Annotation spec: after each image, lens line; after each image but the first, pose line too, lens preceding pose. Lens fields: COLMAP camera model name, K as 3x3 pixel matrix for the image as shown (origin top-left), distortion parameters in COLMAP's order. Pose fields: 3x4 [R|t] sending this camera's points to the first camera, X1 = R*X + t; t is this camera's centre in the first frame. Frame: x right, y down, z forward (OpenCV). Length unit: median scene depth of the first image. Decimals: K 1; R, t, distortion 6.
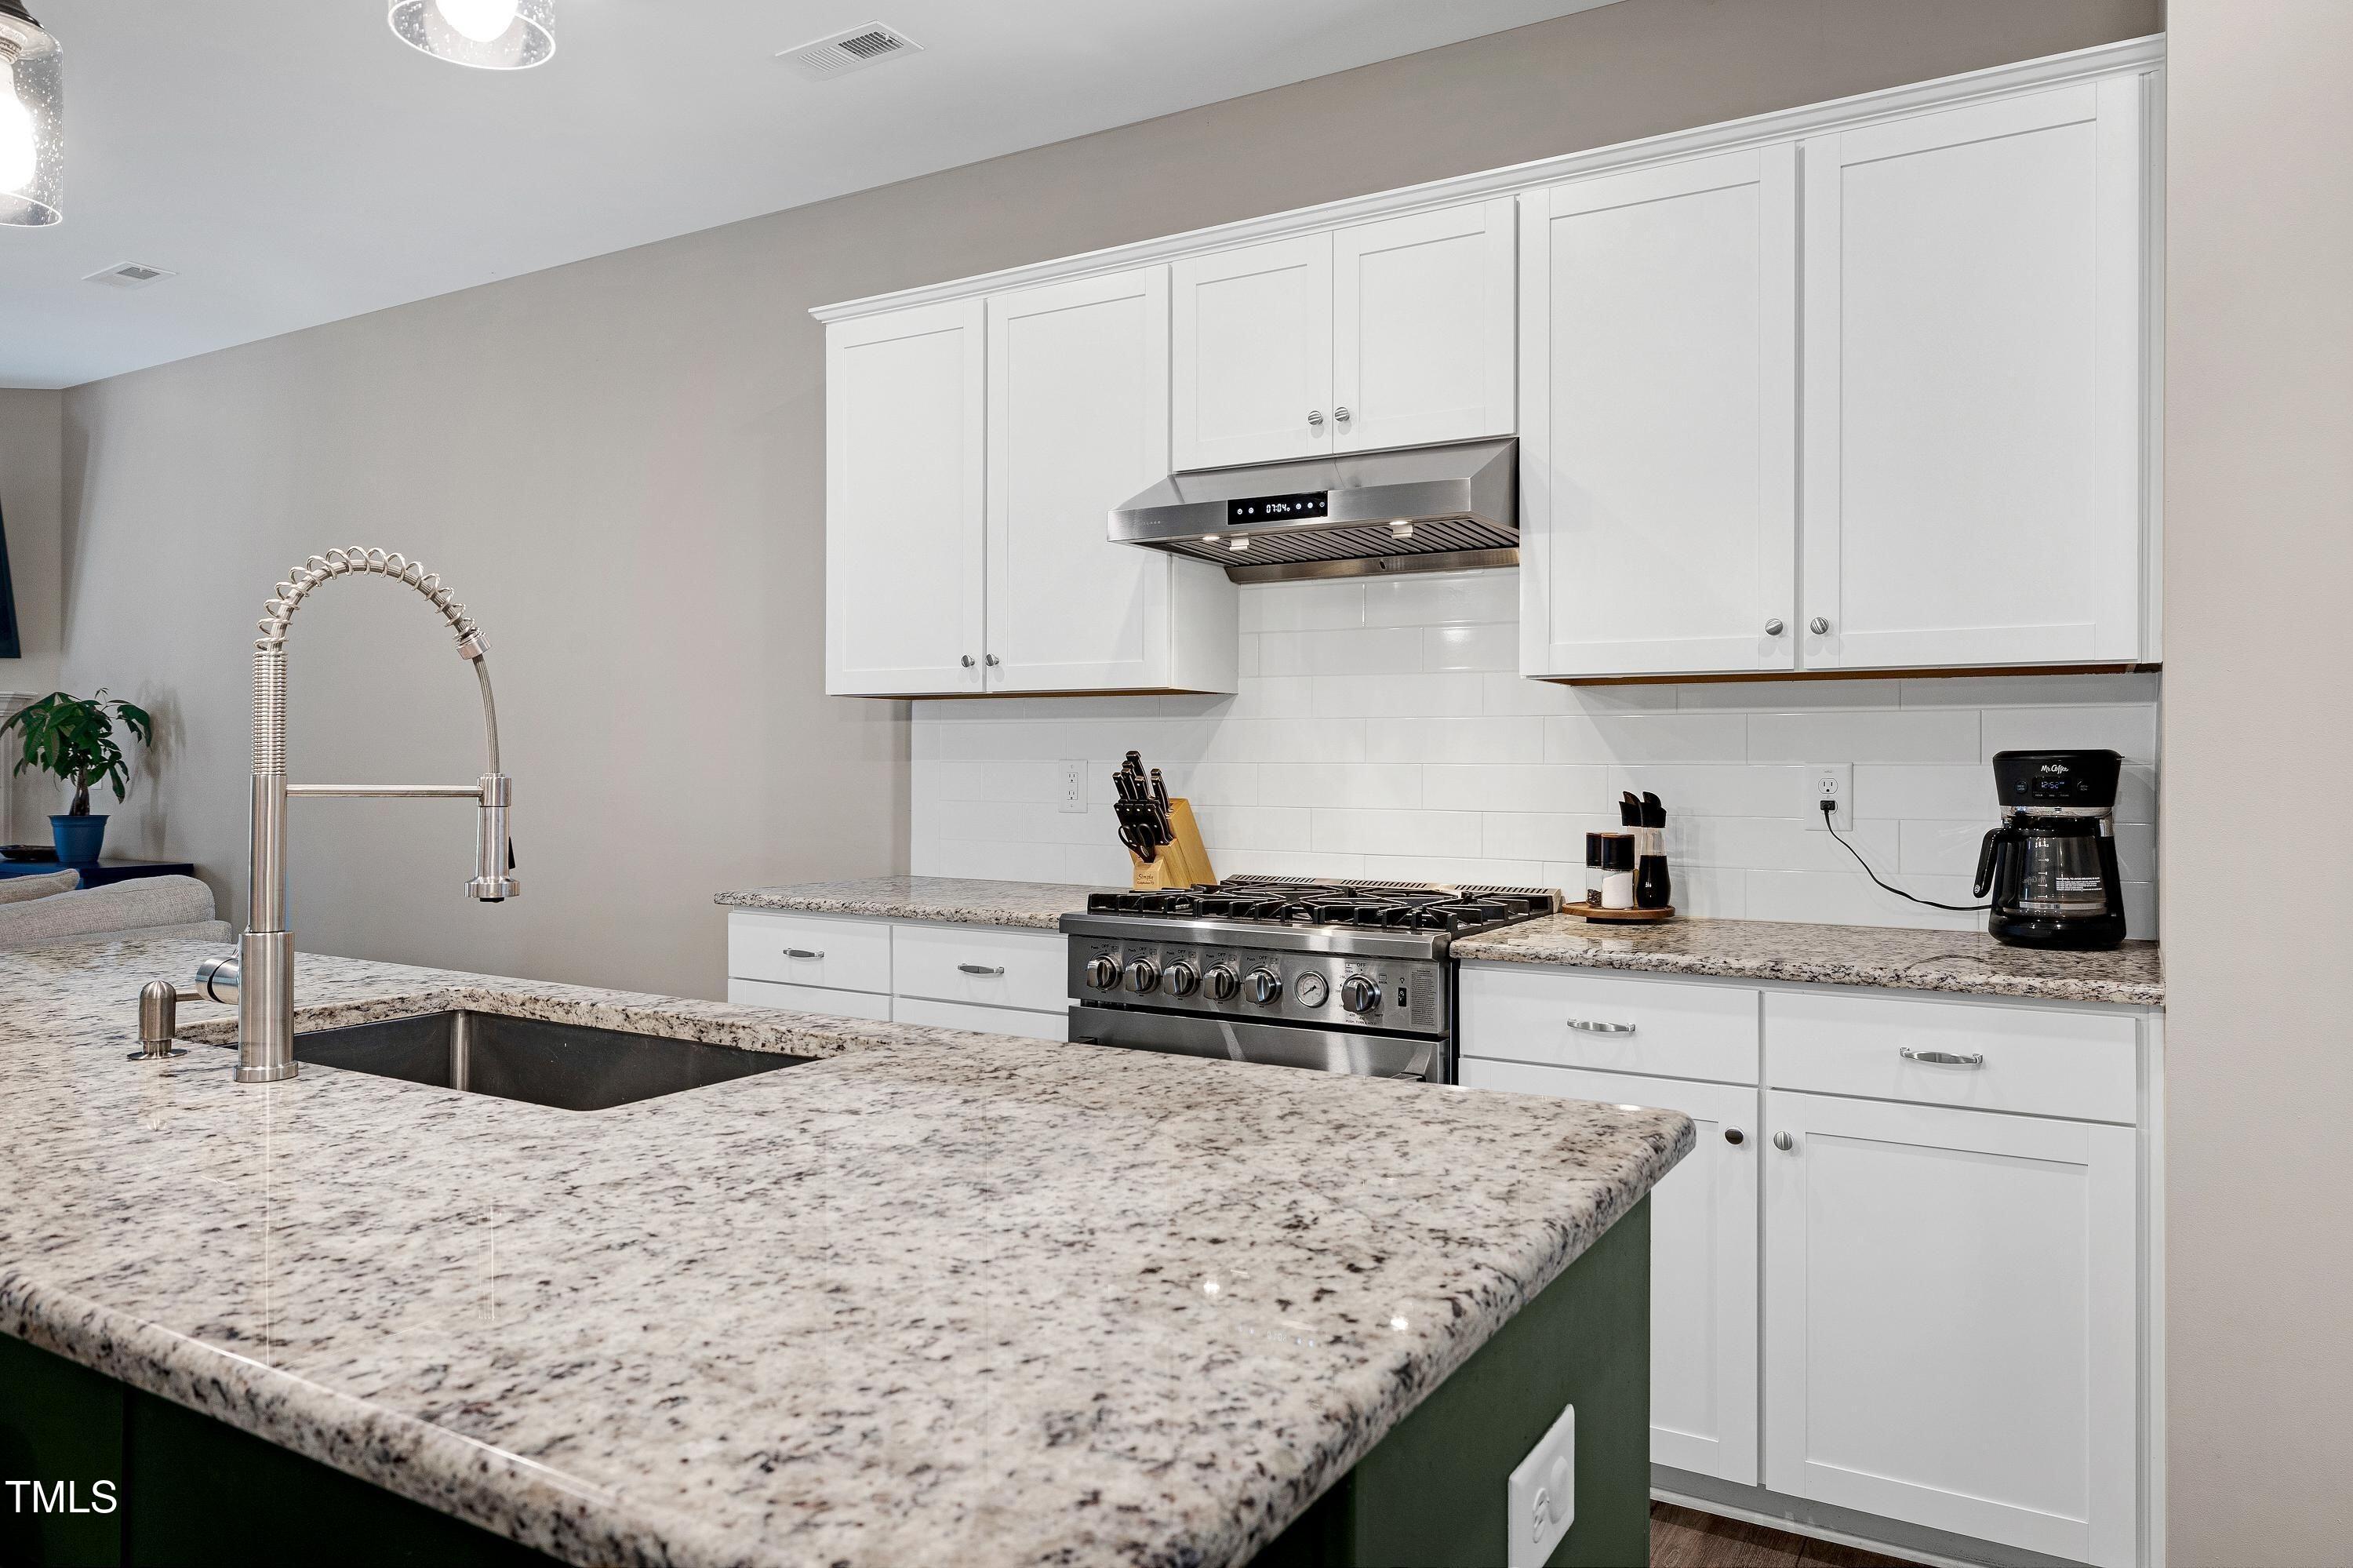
lens RADIAL K [[1559.6, 0, 1183.4], [0, 1559.6, 770.3], [0, 0, 1]] dist [-0.005134, 0.000417]
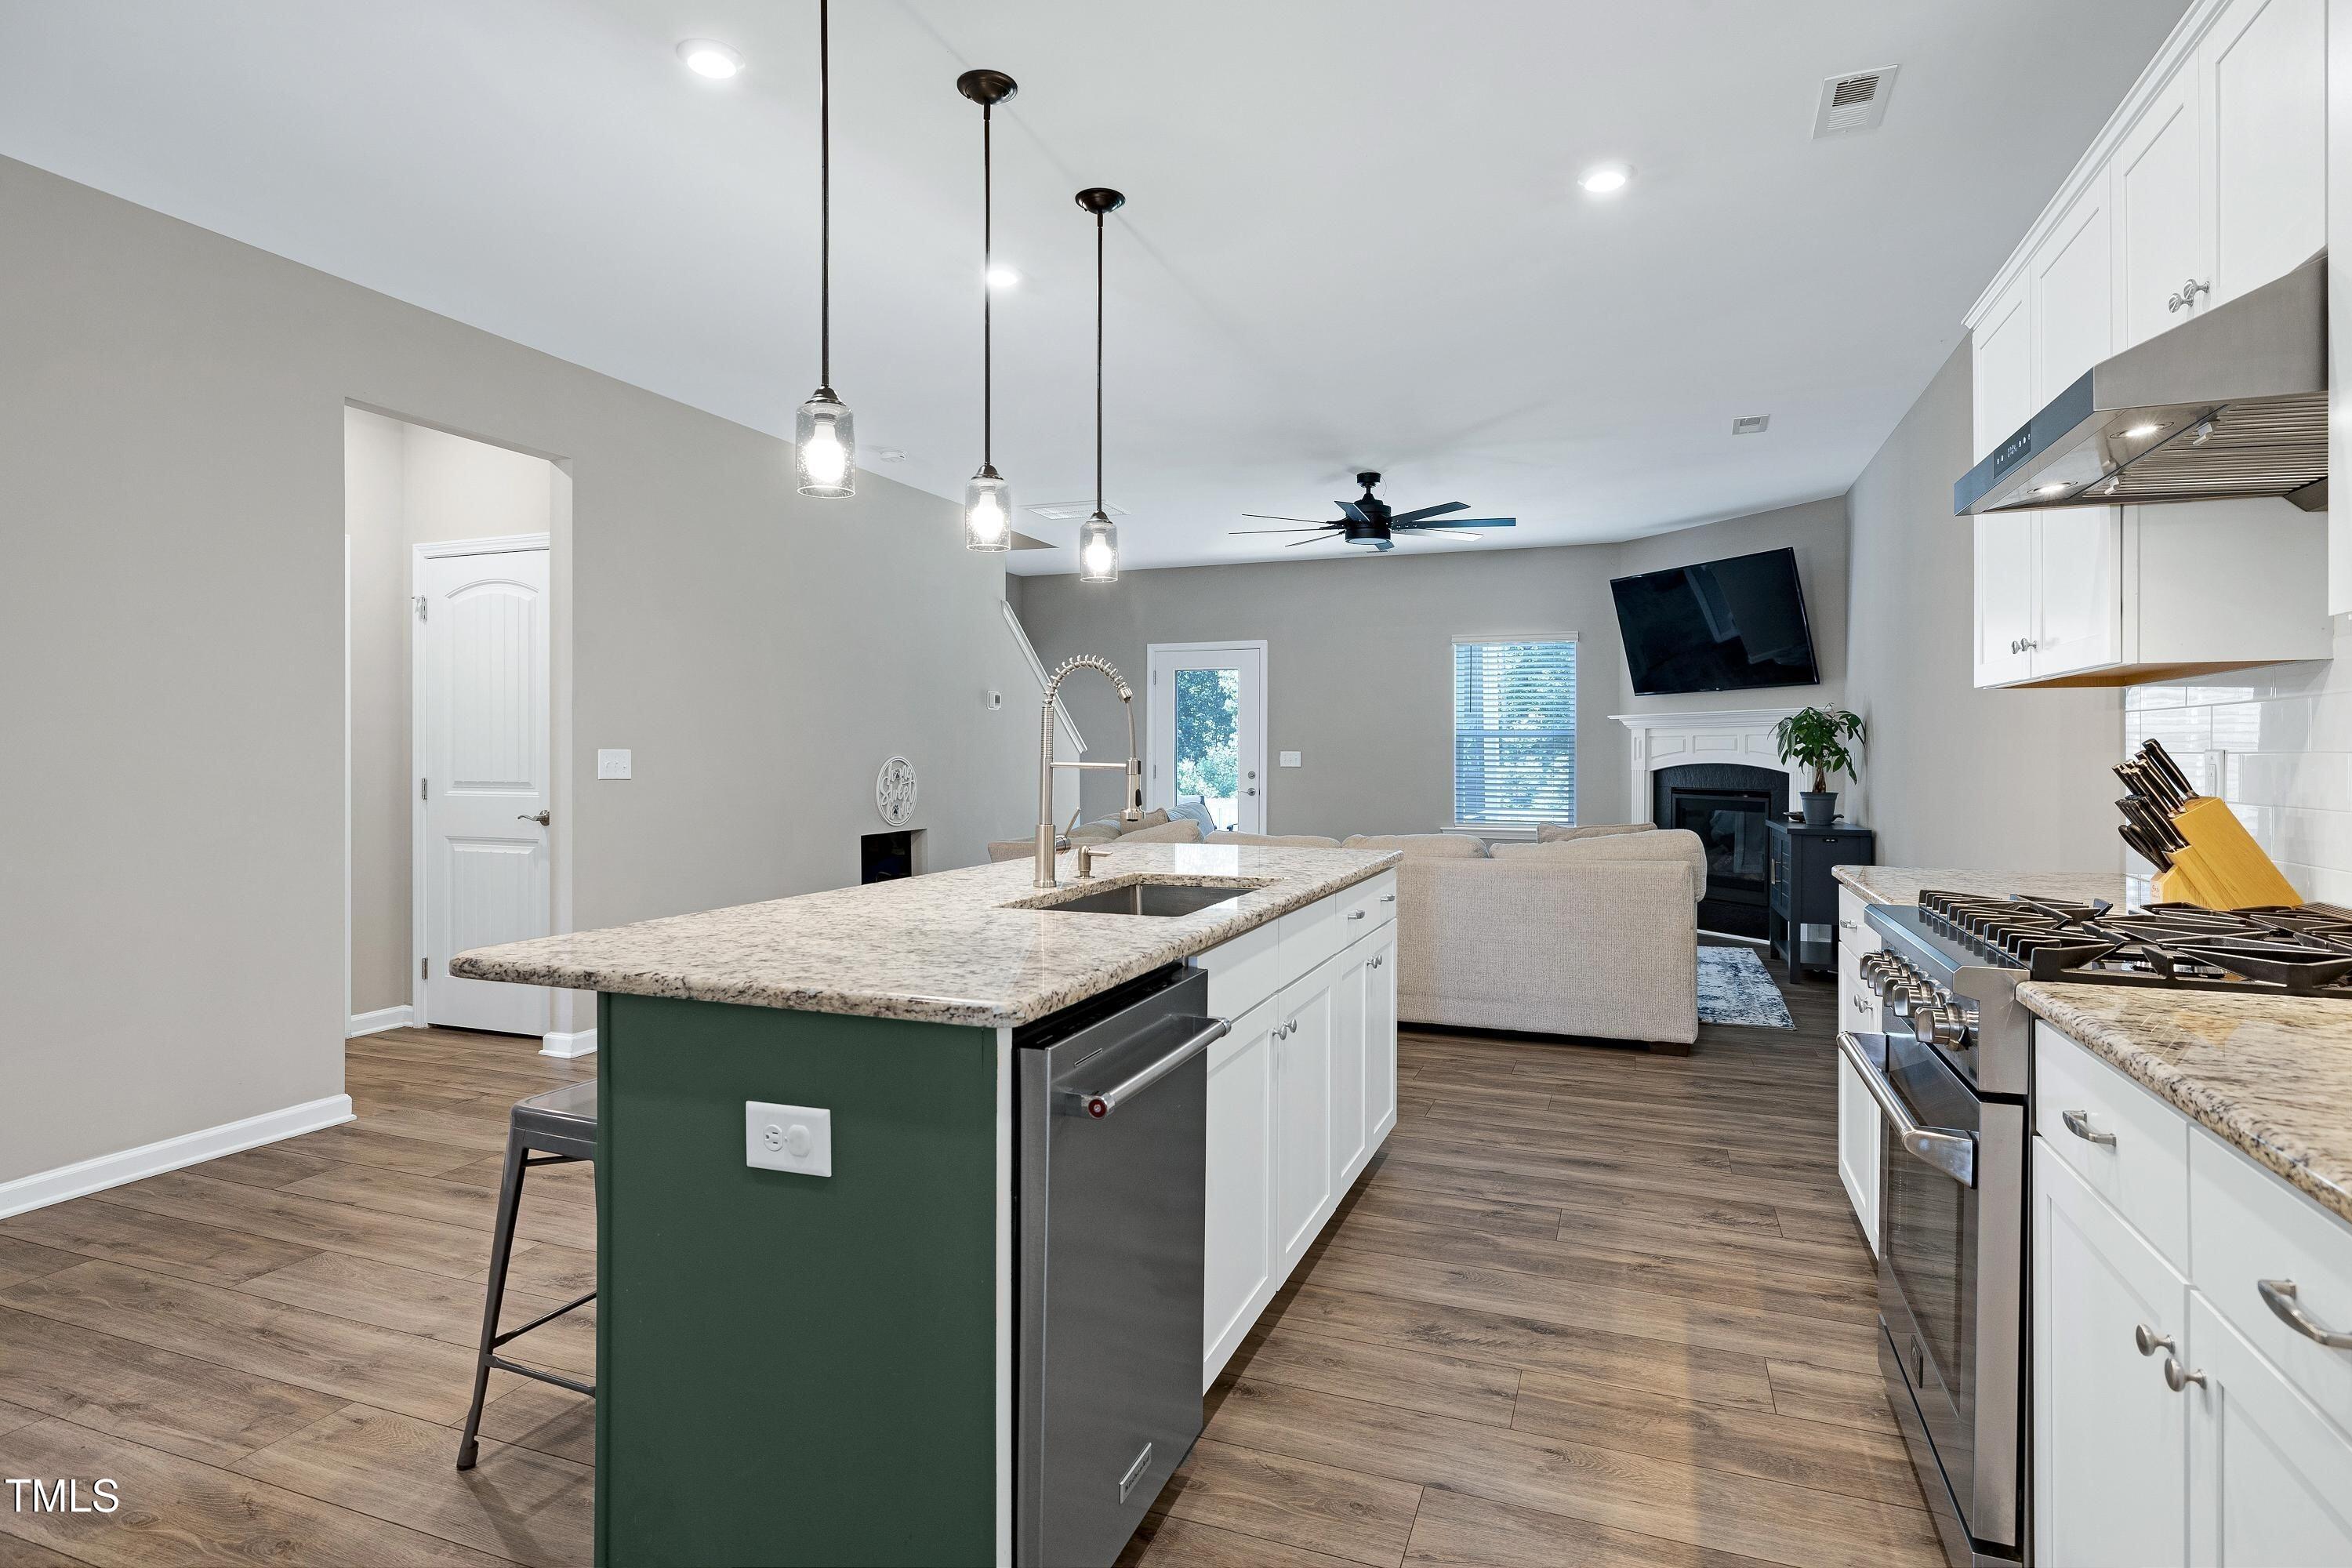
lens RADIAL K [[1248.2, 0, 1177.6], [0, 1248.2, 773.0], [0, 0, 1]] dist [-0.001906, 0.000564]
pose [[0.175898, 0.013431, -0.984317, 0.610750], [-0.006869, 0.999899, 0.012416, 0.001968], [0.984384, 0.004577, 0.175973, 0.414130]]
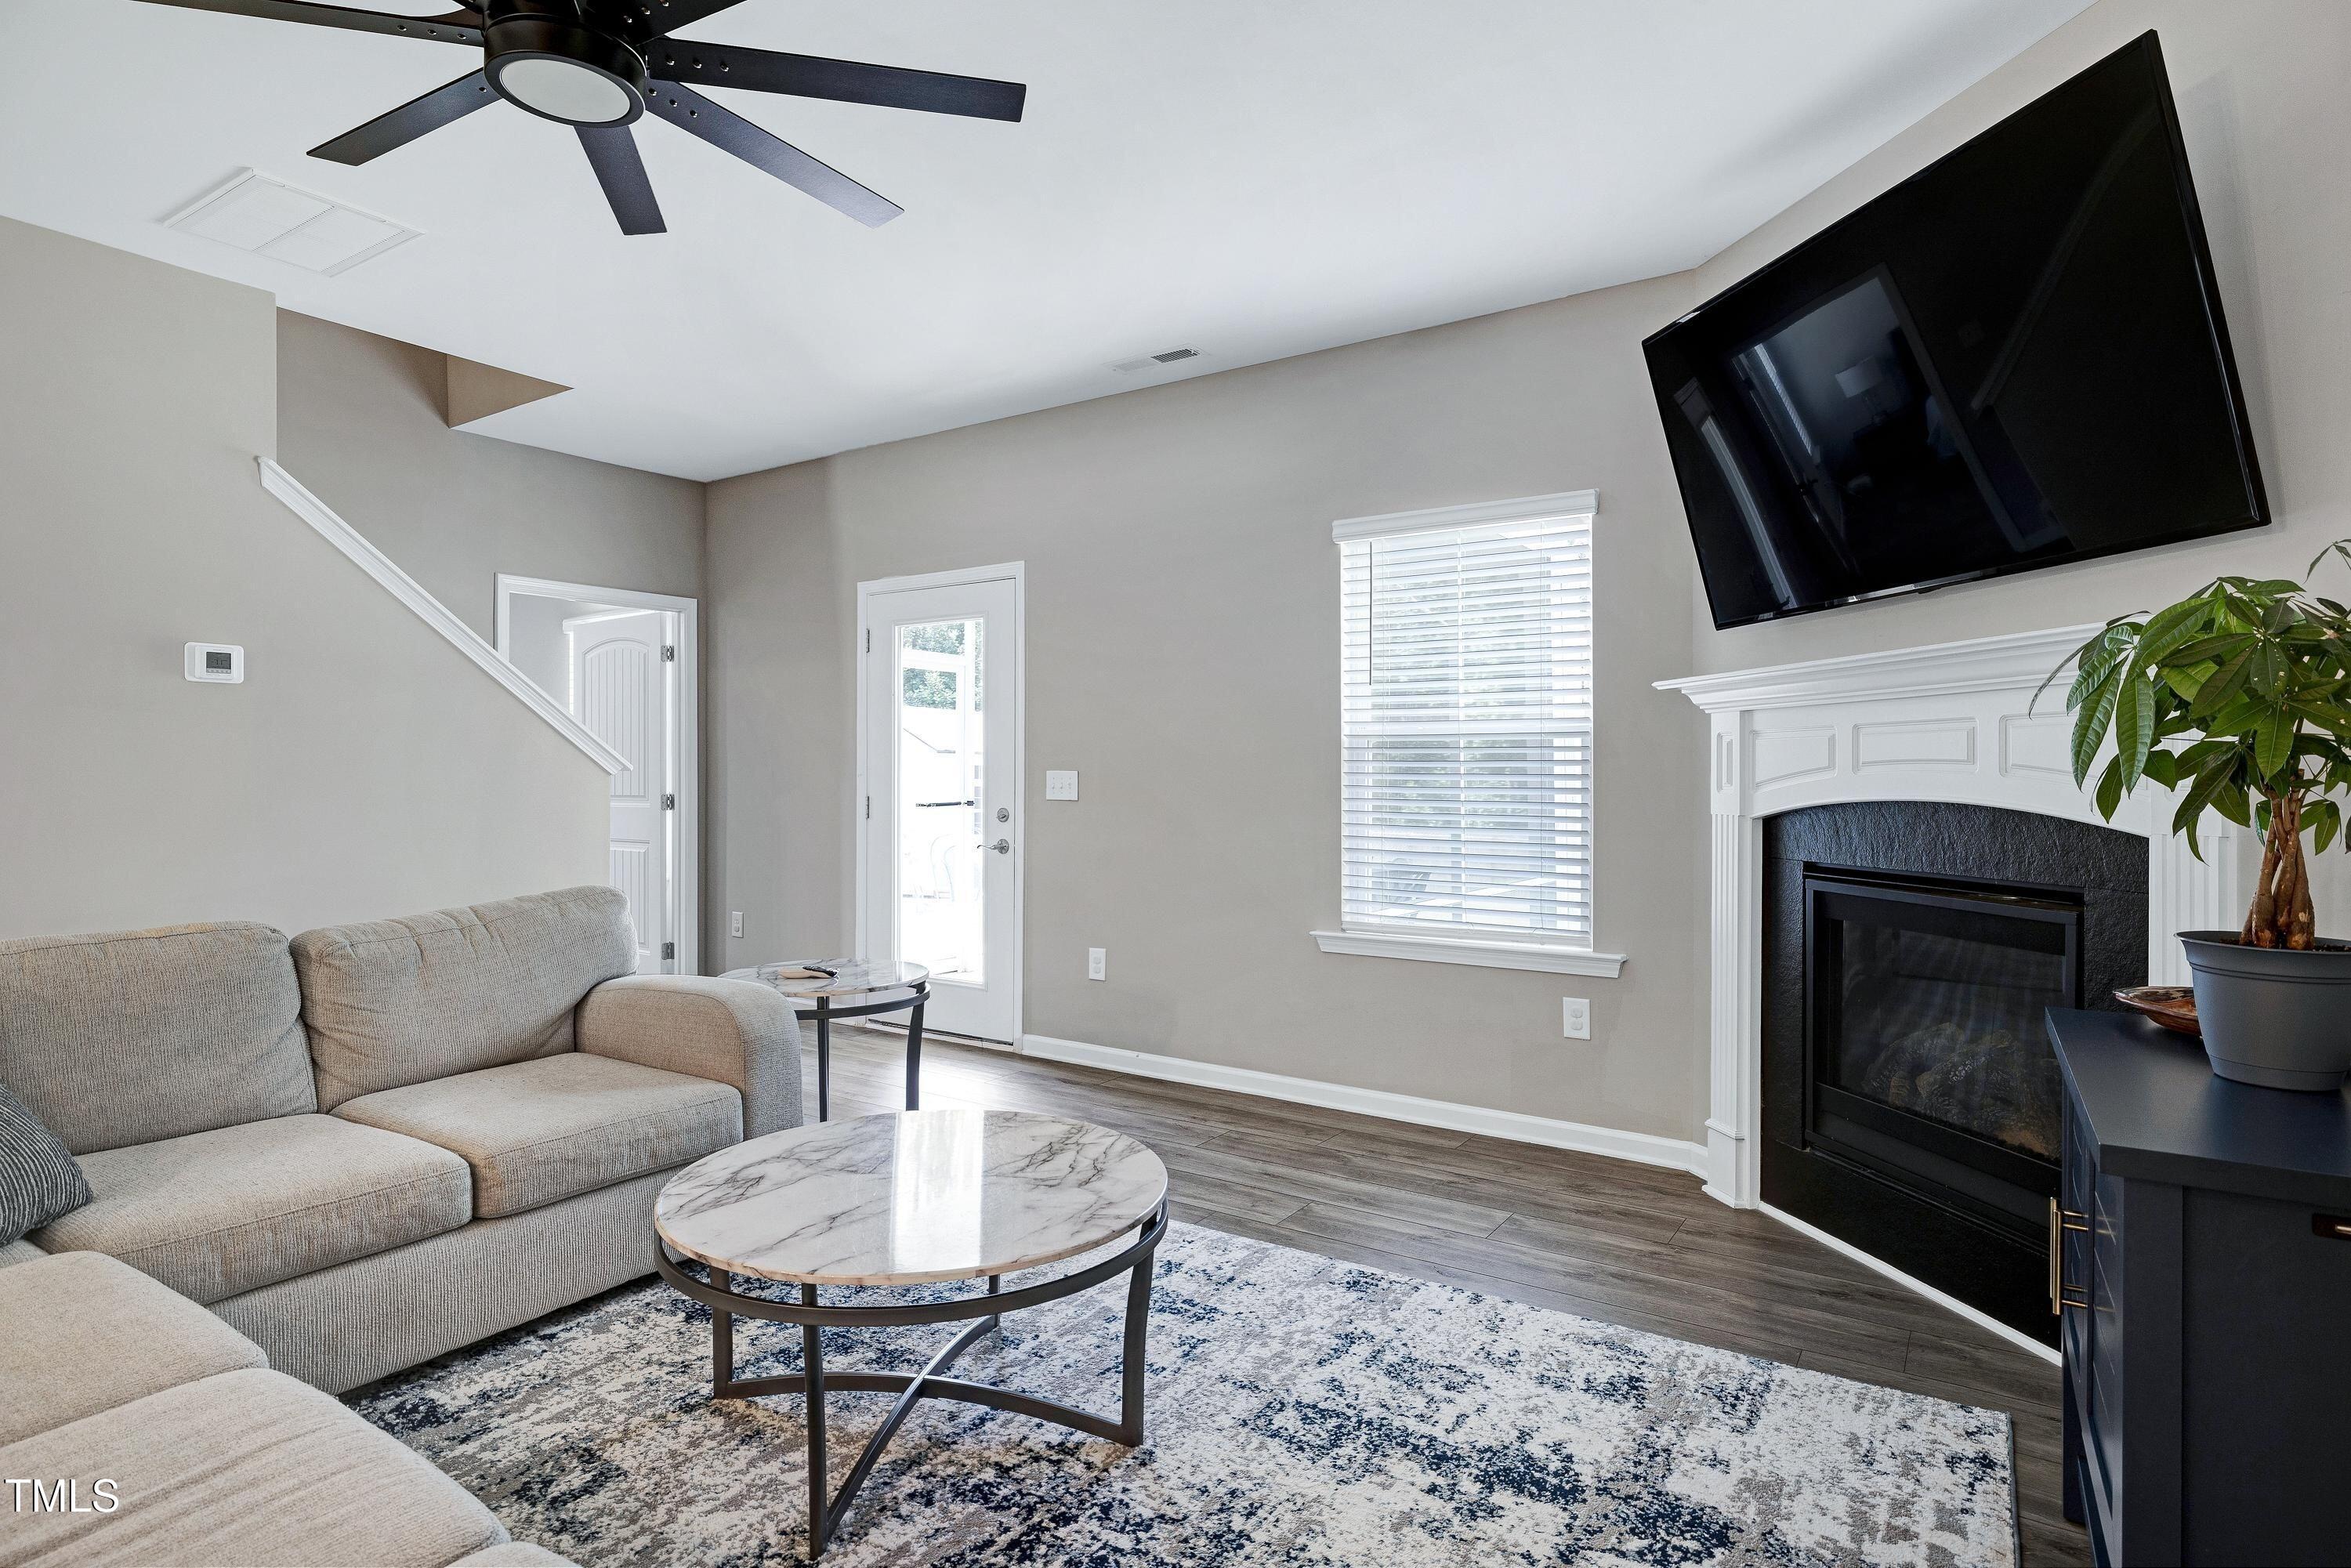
lens RADIAL K [[1247.6, 0, 1177.1], [0, 1247.6, 773.0], [0, 0, 1]] dist [-0.001906, 0.000564]
pose [[-0.052681, -0.003705, -0.998605, -0.830124], [-0.005990, 0.999976, -0.003395, -0.007656], [0.998593, 0.005803, -0.052702, 1.497311]]
